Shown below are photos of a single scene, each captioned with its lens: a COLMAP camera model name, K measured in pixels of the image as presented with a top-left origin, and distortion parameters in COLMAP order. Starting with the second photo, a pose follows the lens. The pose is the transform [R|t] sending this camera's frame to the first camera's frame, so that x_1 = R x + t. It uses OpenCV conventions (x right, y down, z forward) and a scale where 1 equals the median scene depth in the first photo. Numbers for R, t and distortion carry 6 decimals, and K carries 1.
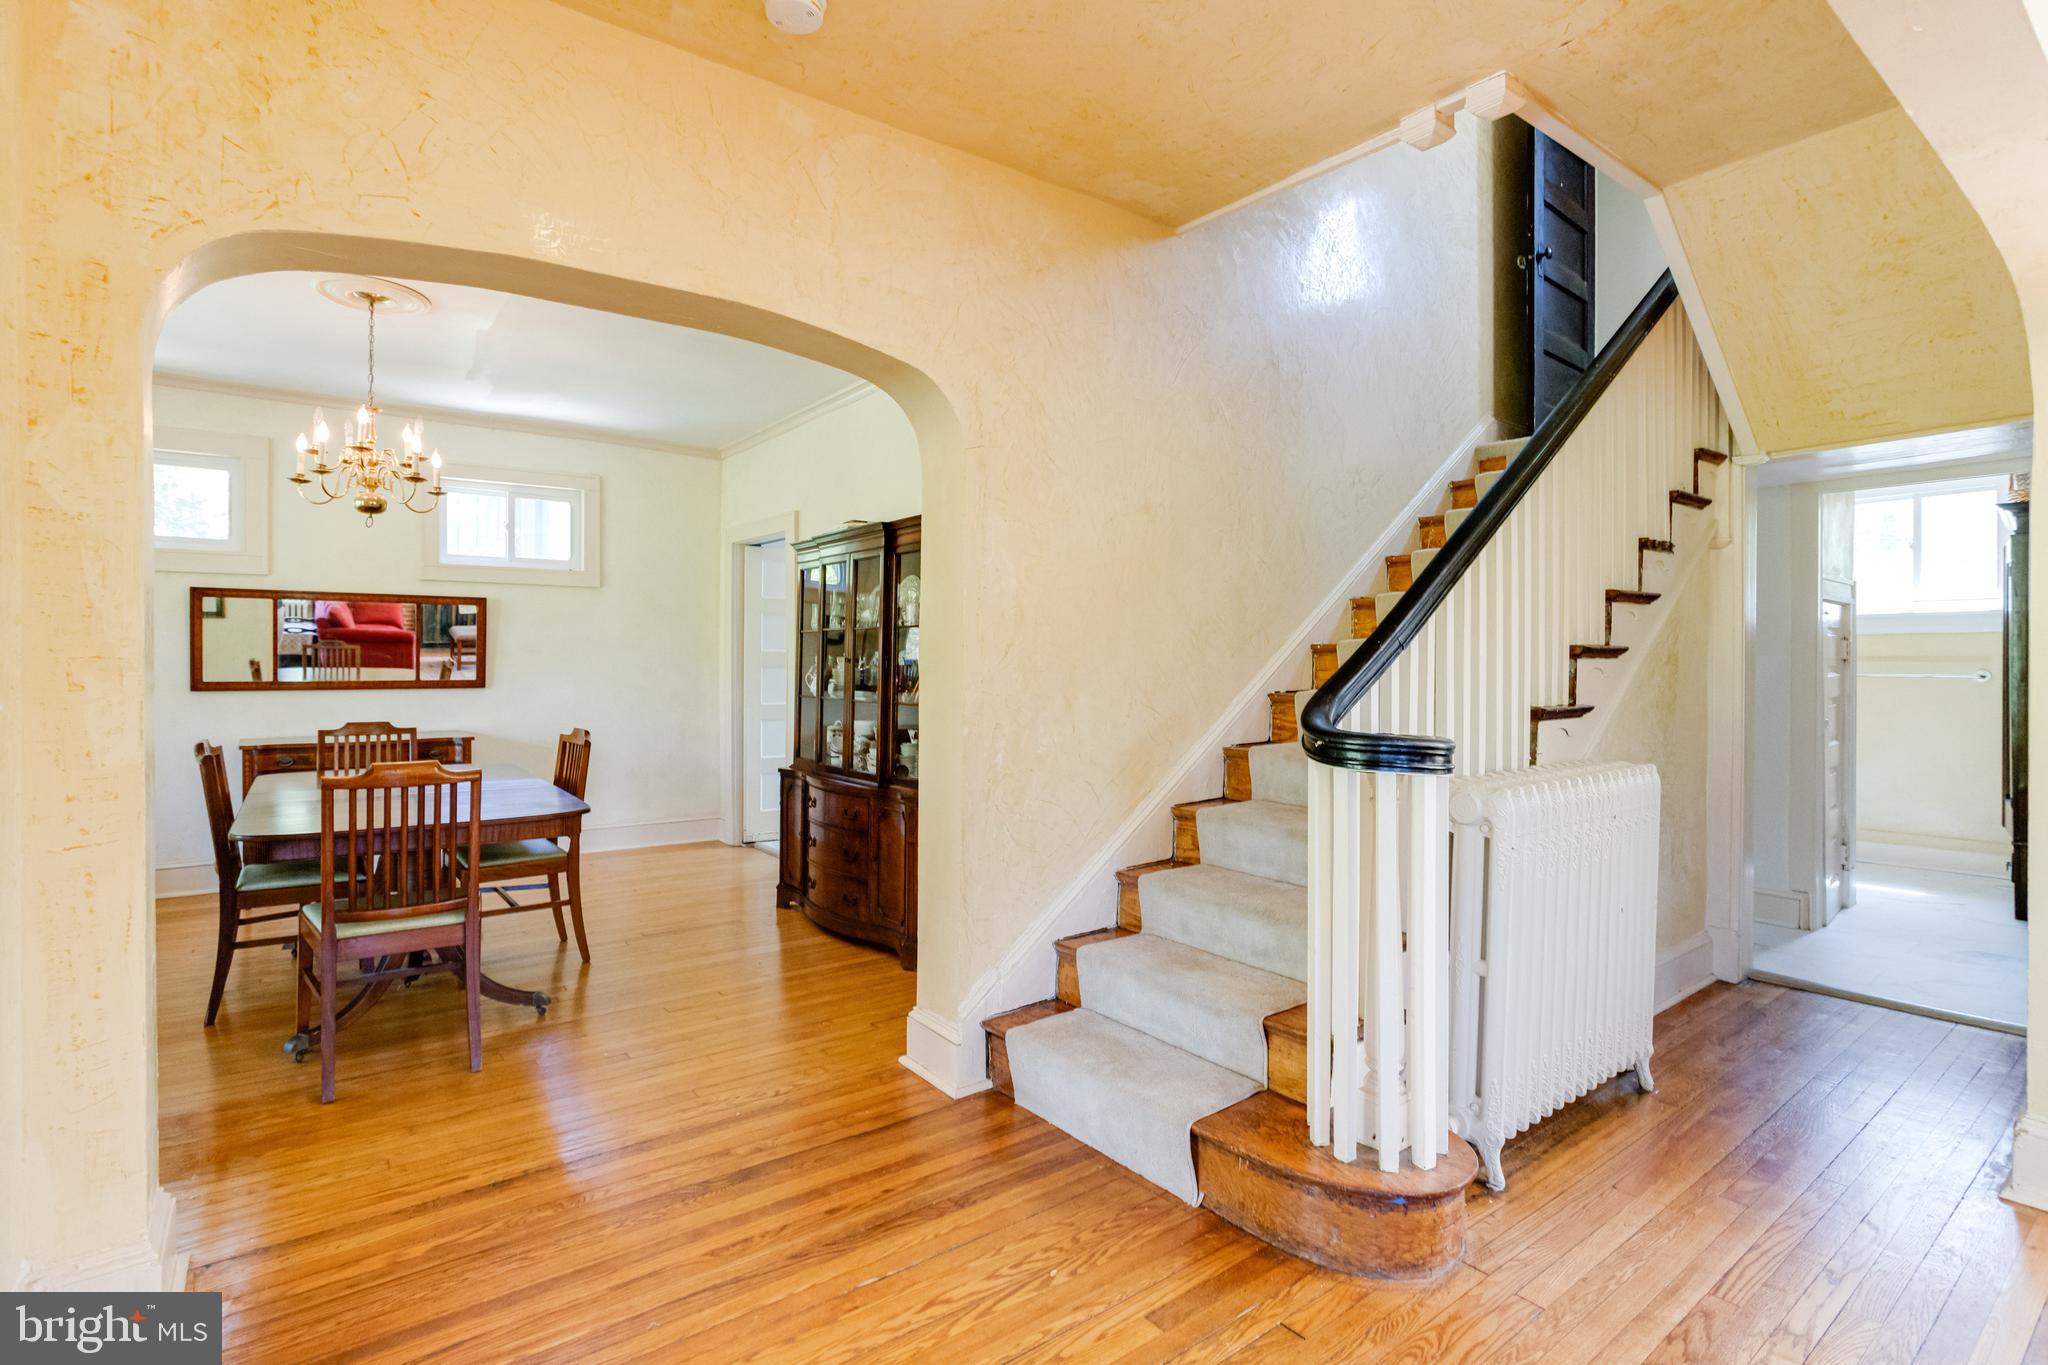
lens RADIAL K [[974.0, 0, 1030.3], [0, 974.0, 659.1], [0, 0, 1]] dist [-0.036493, 0.014244]
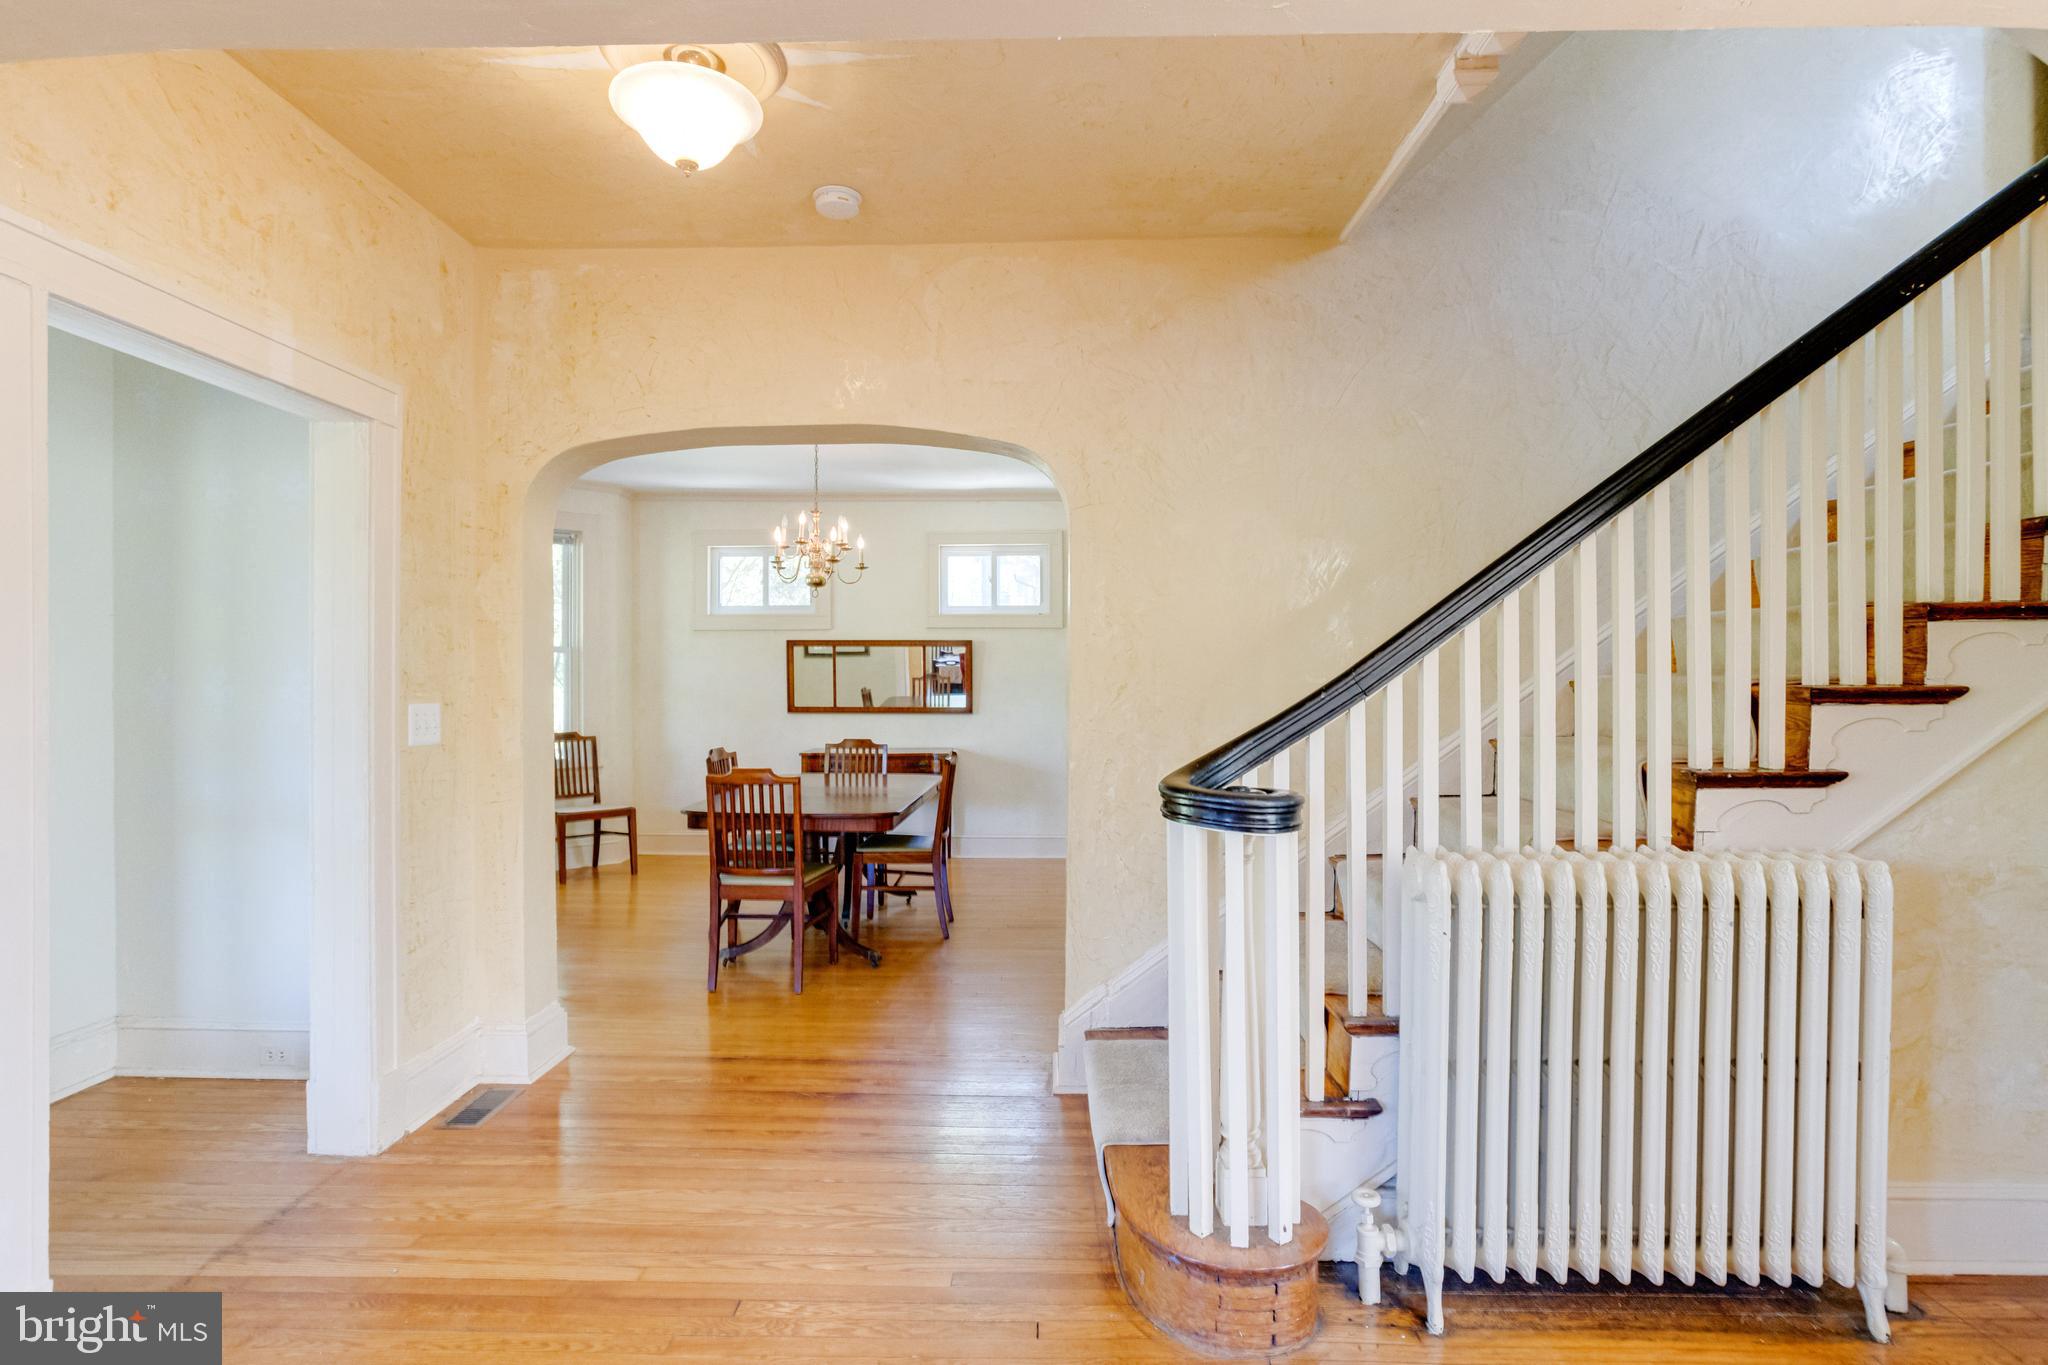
lens RADIAL K [[1021.9, 0, 1024.0], [0, 1021.9, 682.5], [0, 0, 1]] dist [-0.043071, 0.022116]
pose [[0.781901, -0.002070, -0.623399, 0.374018], [0.002035, 0.999998, -0.000768, -0.011242], [0.623399, -0.000668, 0.781904, 0.037131]]
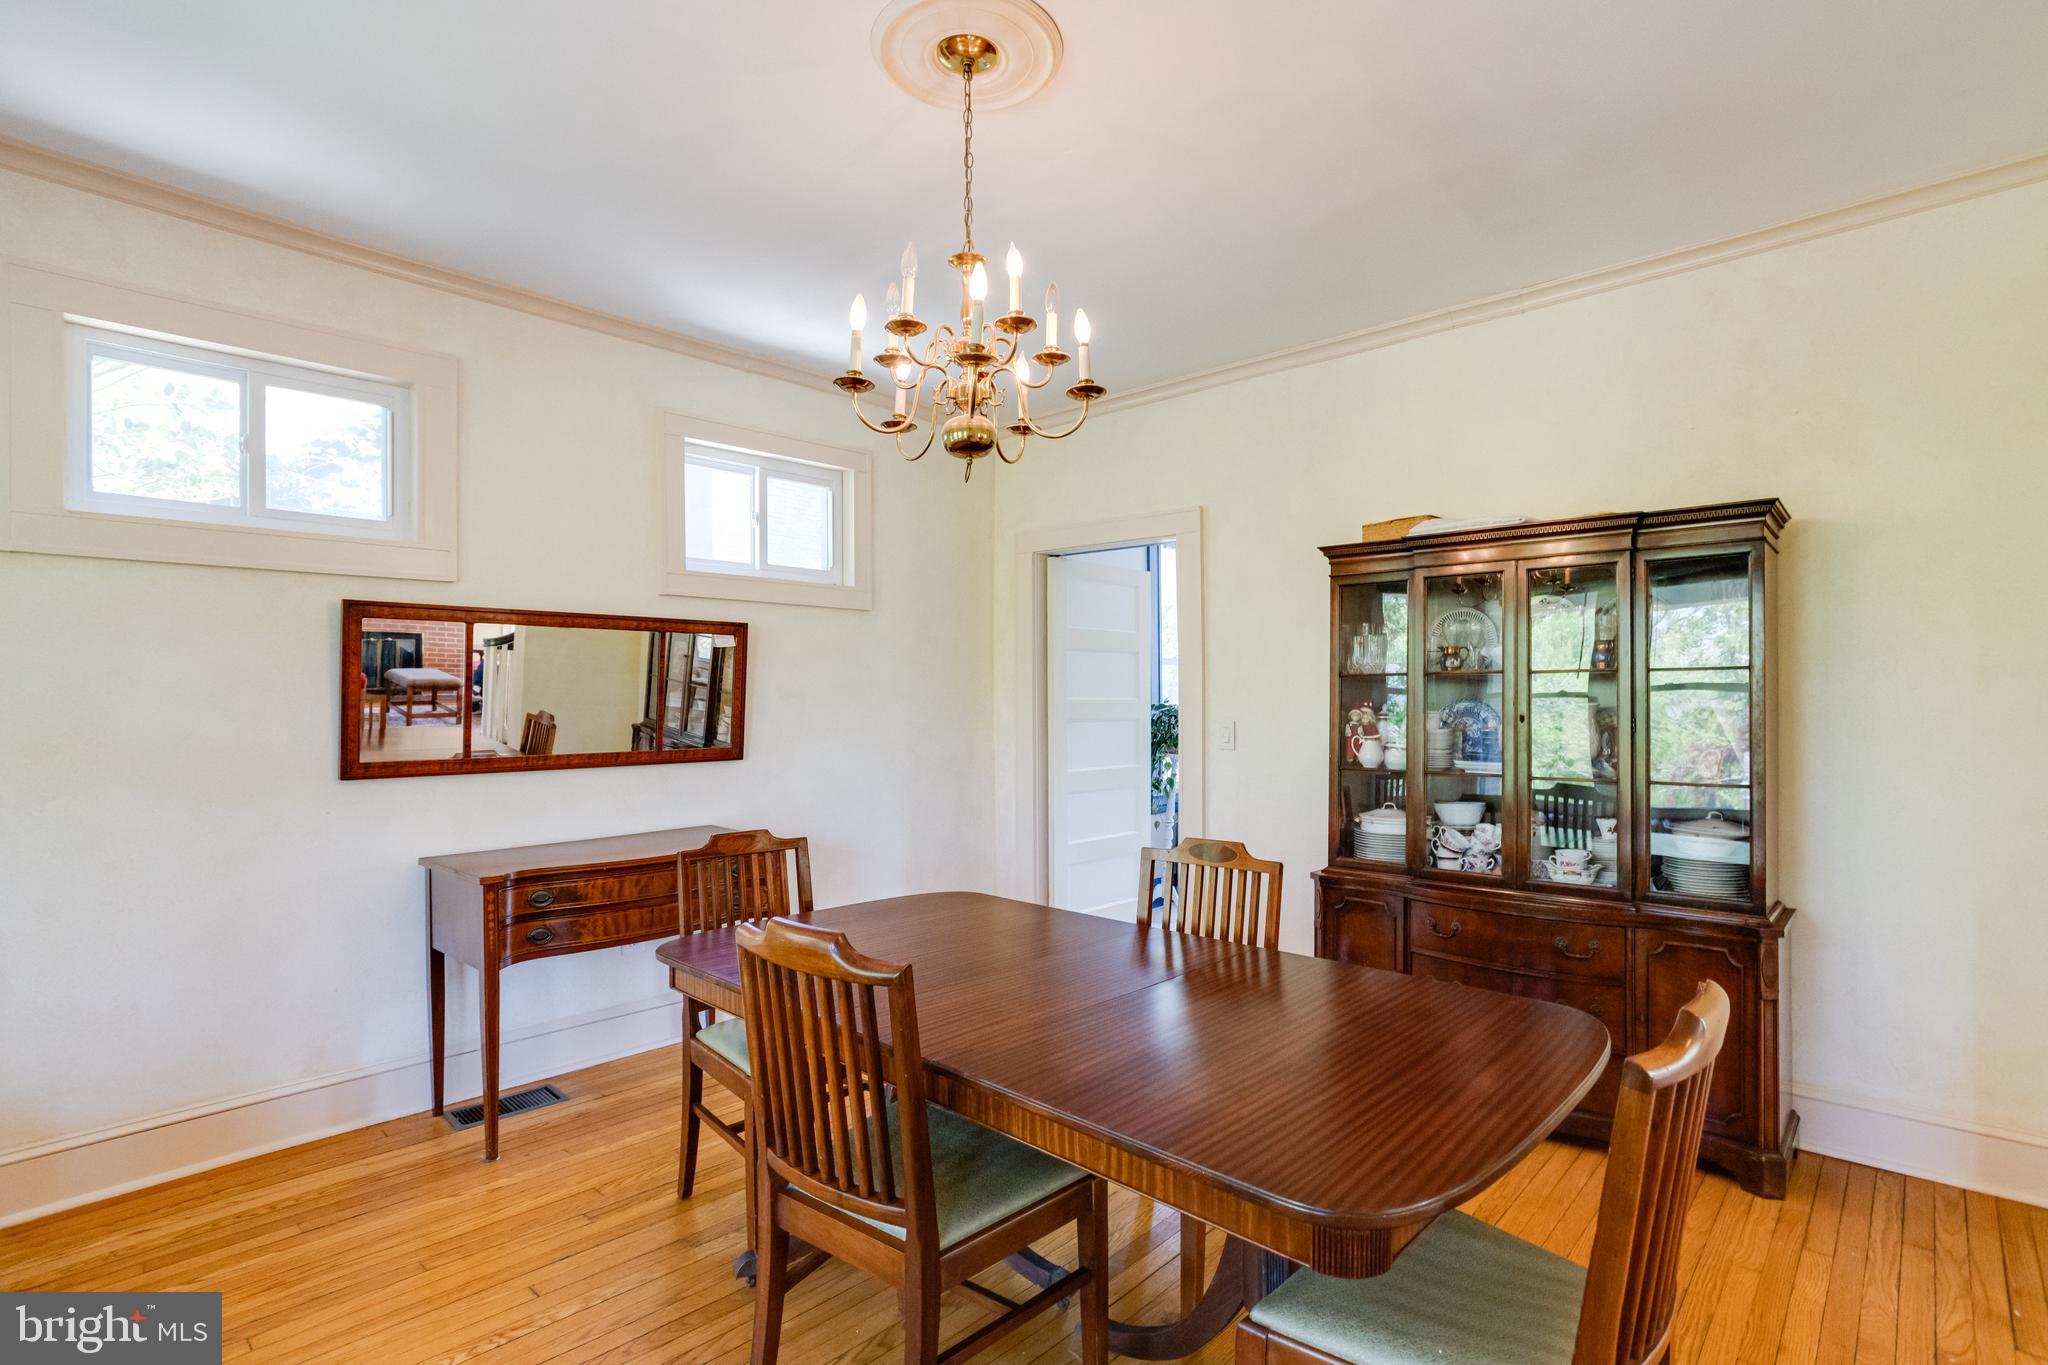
lens RADIAL K [[989.7, 0, 1020.1], [0, 989.7, 675.8], [0, 0, 1]] dist [-0.043672, 0.019770]
pose [[0.984399, -0.002274, 0.175938, -0.635740], [0.006069, 0.999760, -0.021034, -0.015614], [-0.175848, 0.021773, 0.984177, 0.382517]]
